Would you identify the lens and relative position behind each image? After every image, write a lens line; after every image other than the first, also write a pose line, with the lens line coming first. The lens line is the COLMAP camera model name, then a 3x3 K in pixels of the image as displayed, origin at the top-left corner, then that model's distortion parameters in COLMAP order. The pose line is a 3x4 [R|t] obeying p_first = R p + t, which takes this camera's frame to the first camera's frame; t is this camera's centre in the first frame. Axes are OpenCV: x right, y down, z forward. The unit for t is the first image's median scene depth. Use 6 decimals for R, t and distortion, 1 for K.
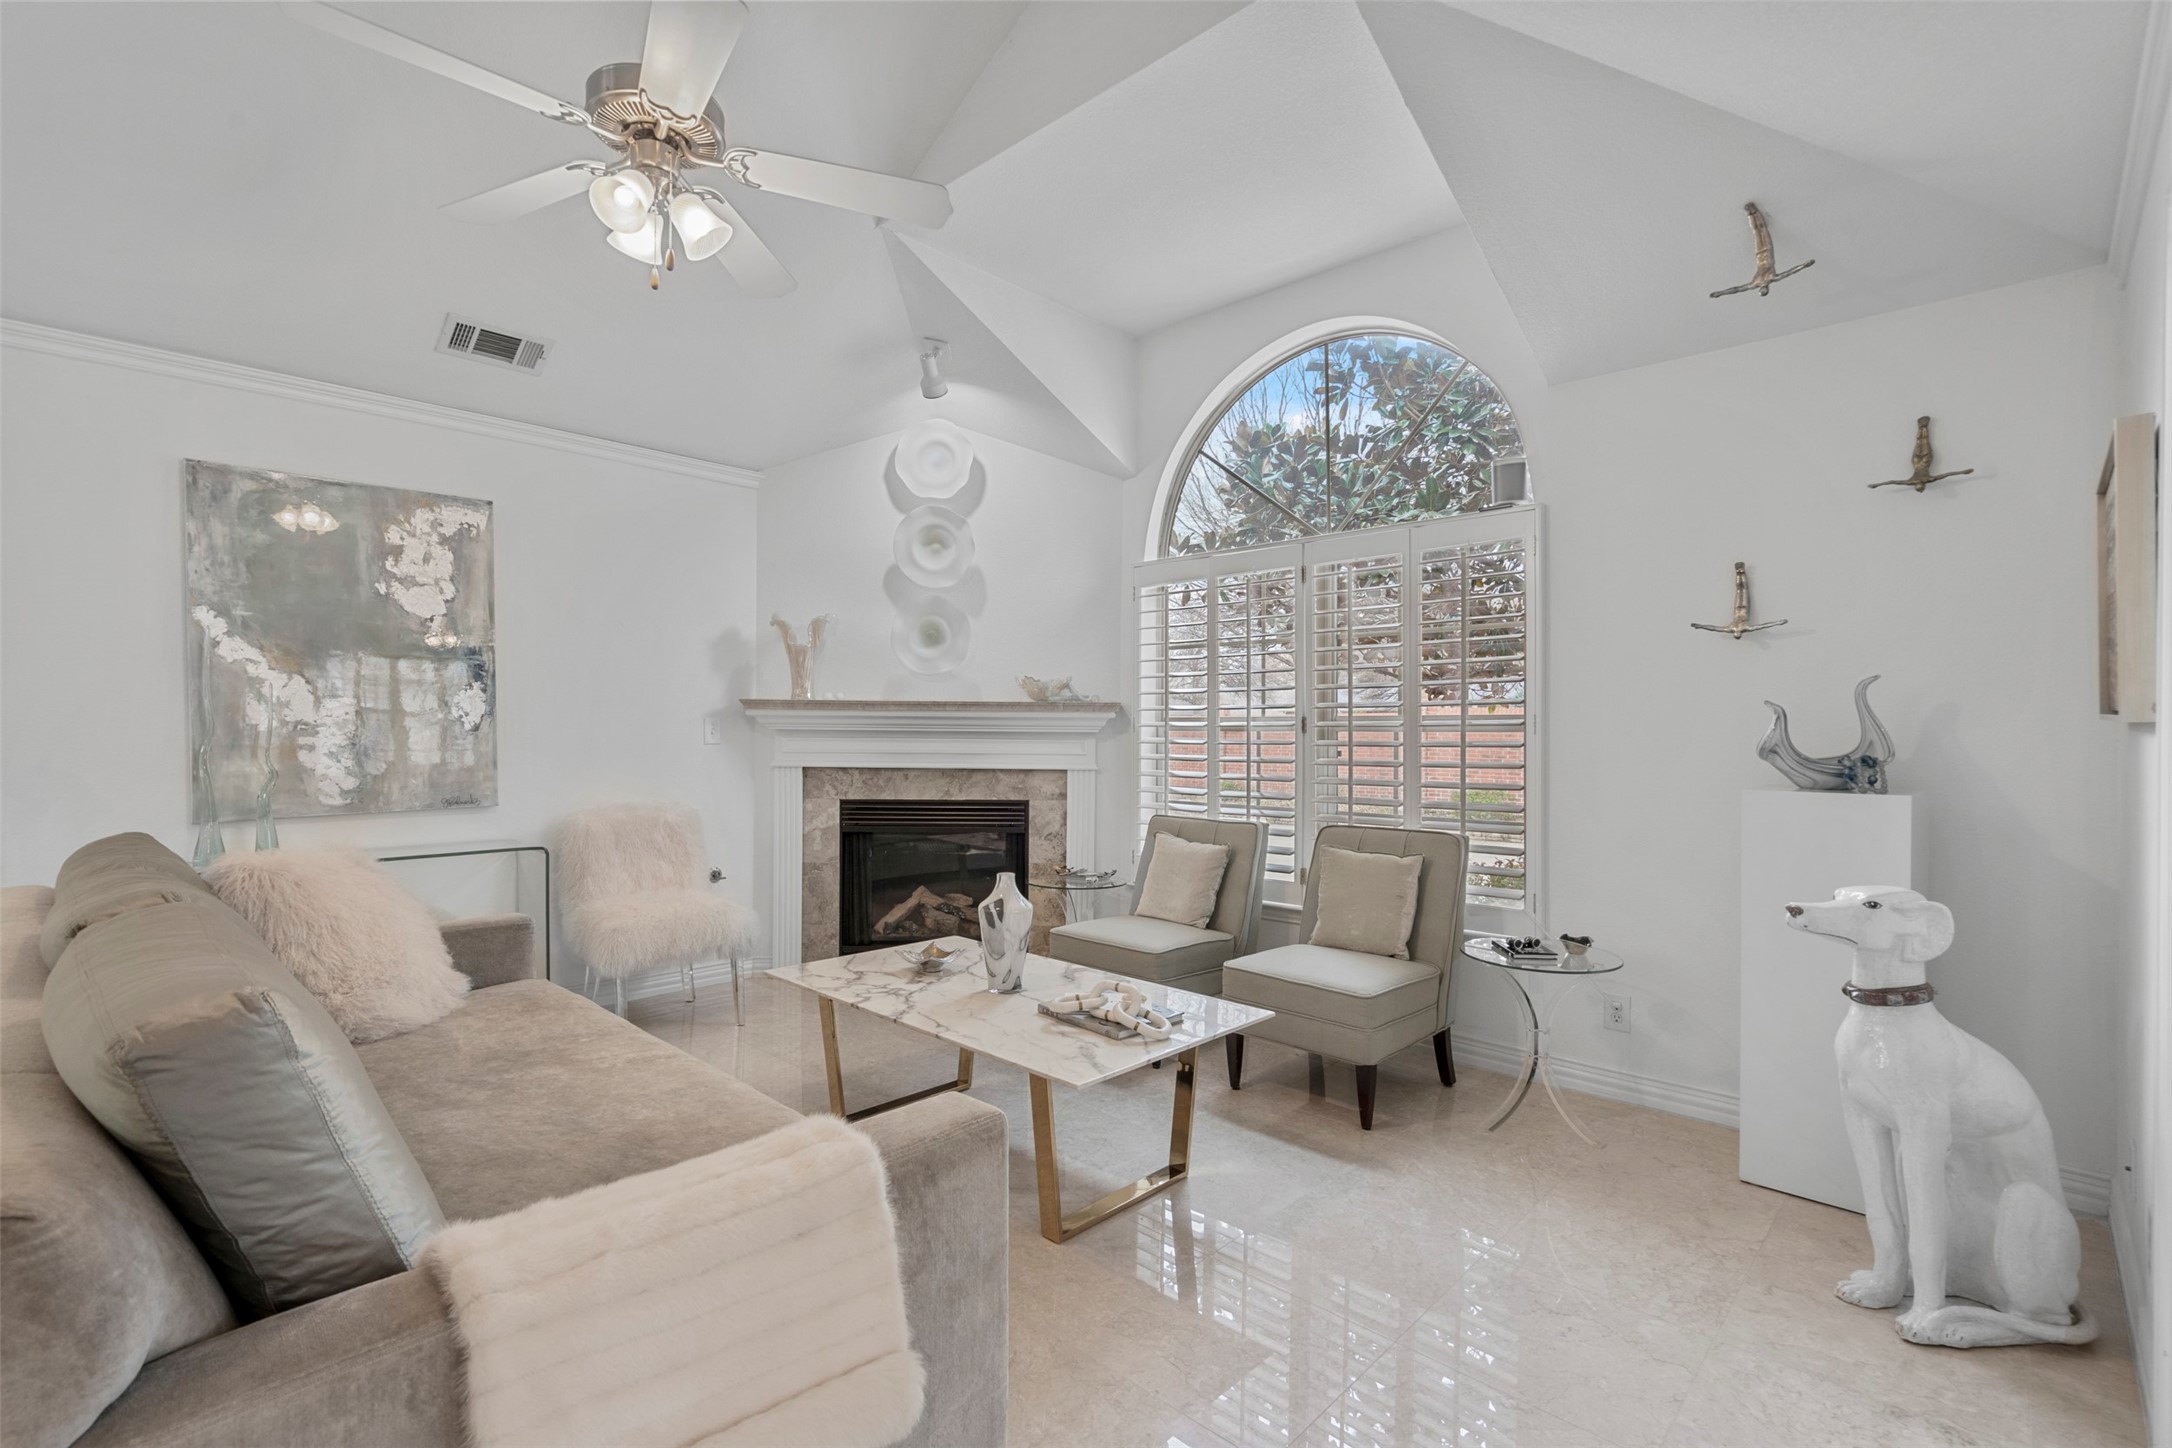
lens RADIAL K [[995.4, 0, 1086.0], [0, 995.4, 724.0], [0, 0, 1]] dist [0.002211, 0.000134]
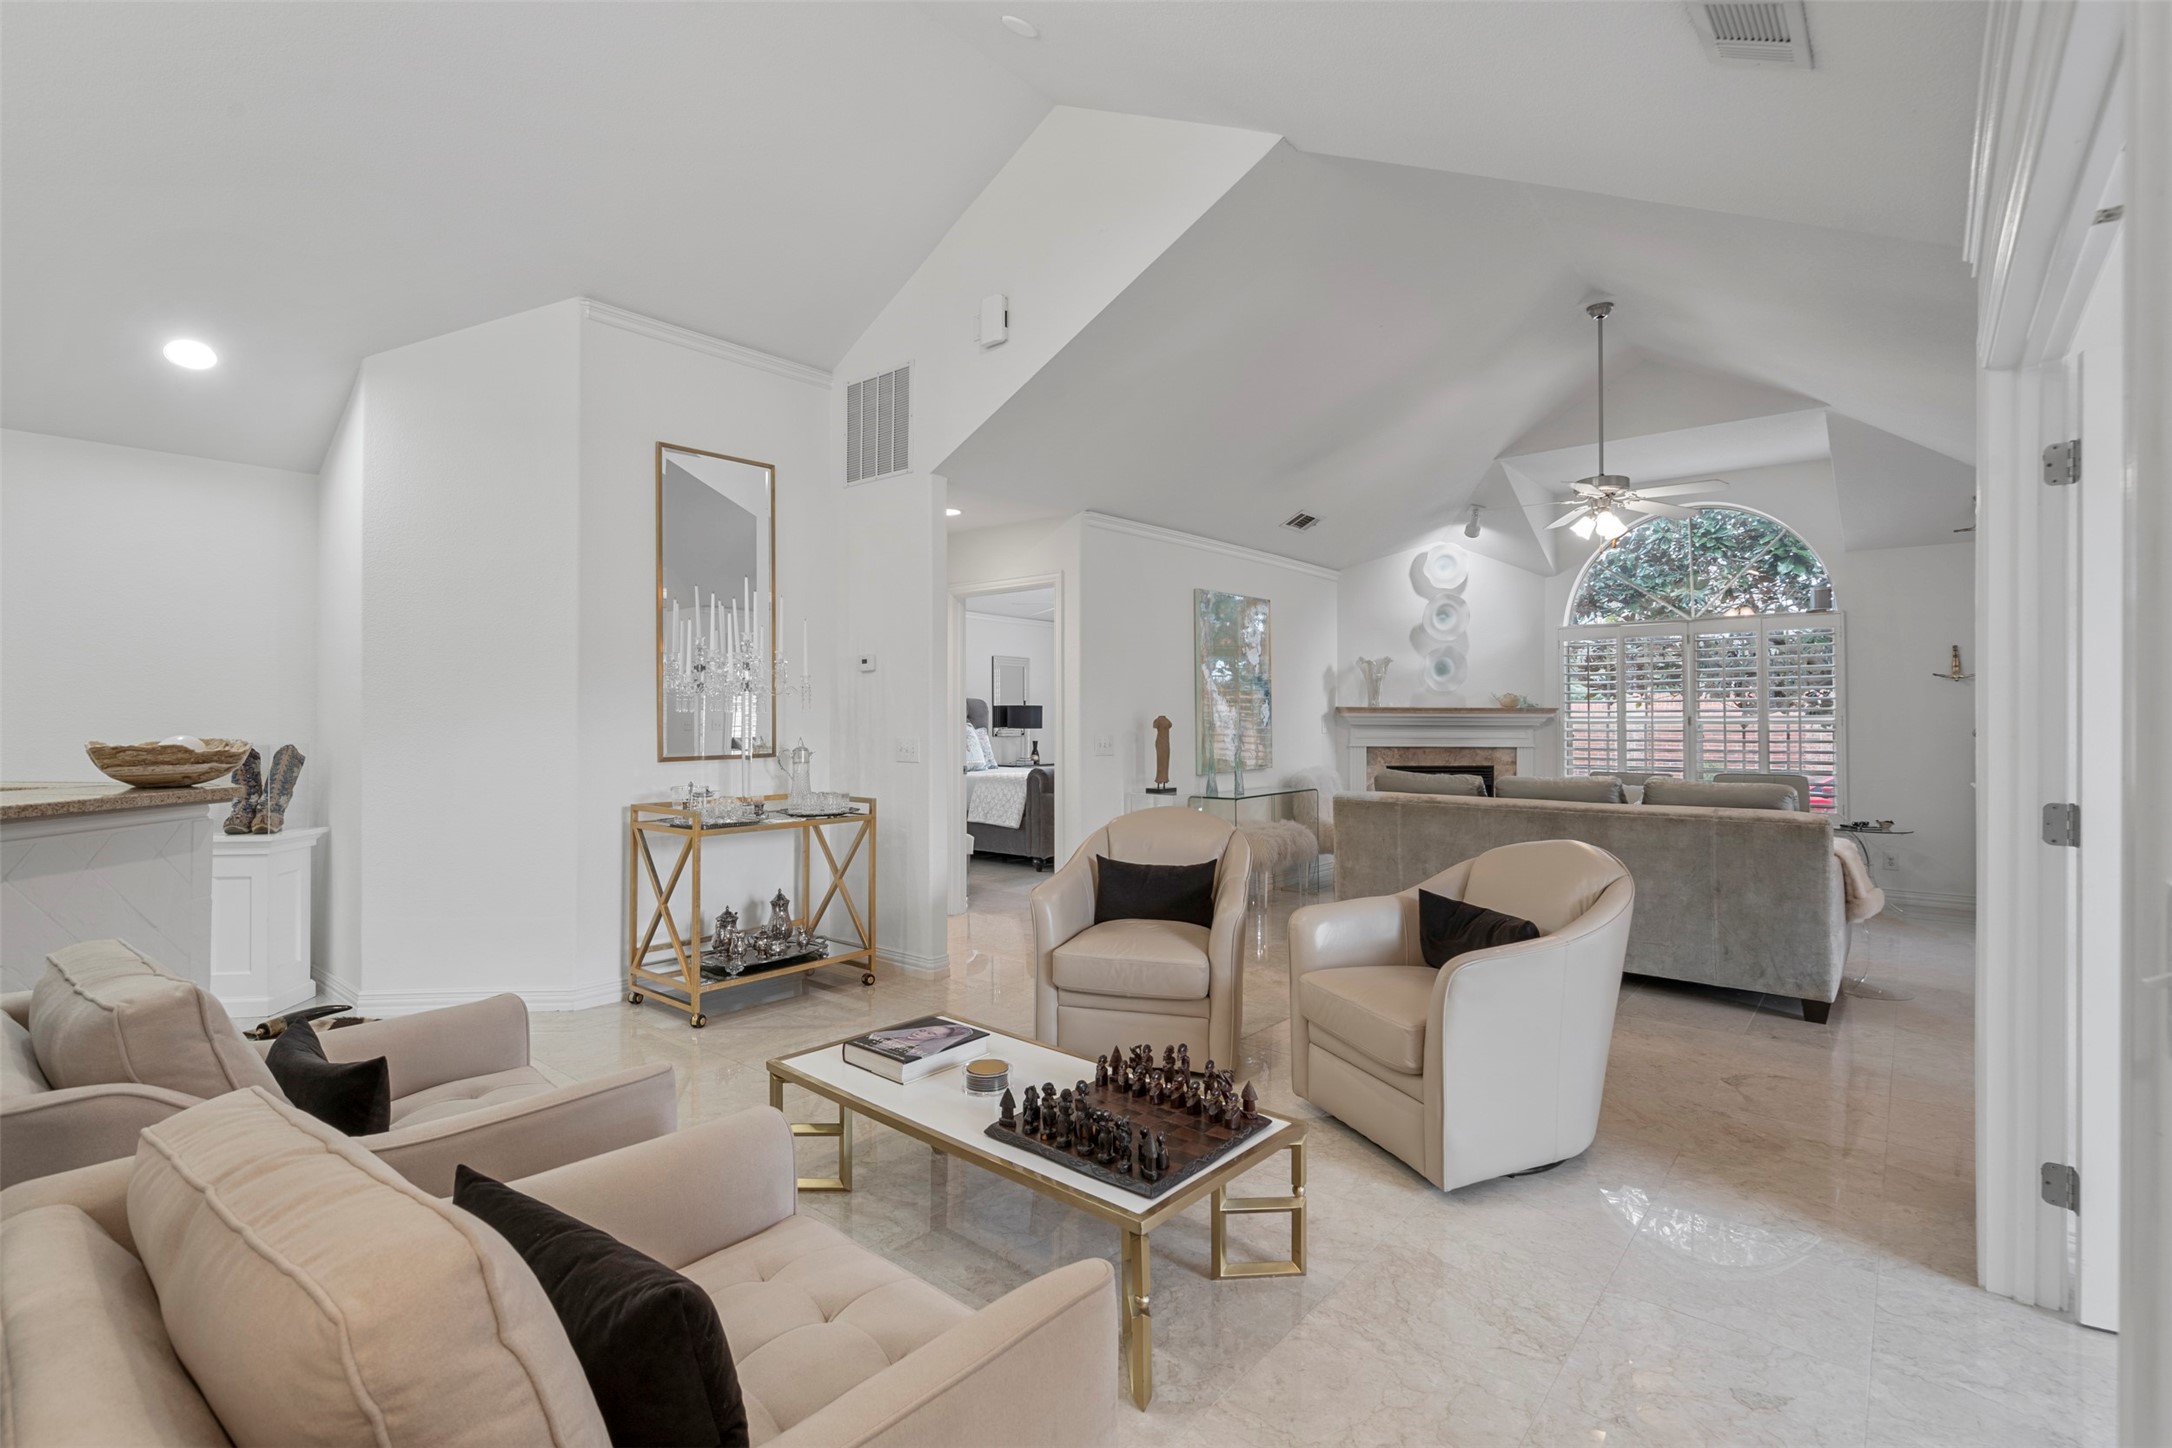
lens RADIAL K [[995.4, 0, 1086.0], [0, 995.4, 724.0], [0, 0, 1]] dist [0.002211, 0.000134]
pose [[0.997038, -0.004497, 0.076780, -0.904872], [0.003746, 0.999944, 0.009925, -0.014121], [-0.076820, -0.009608, 0.996999, -0.658479]]
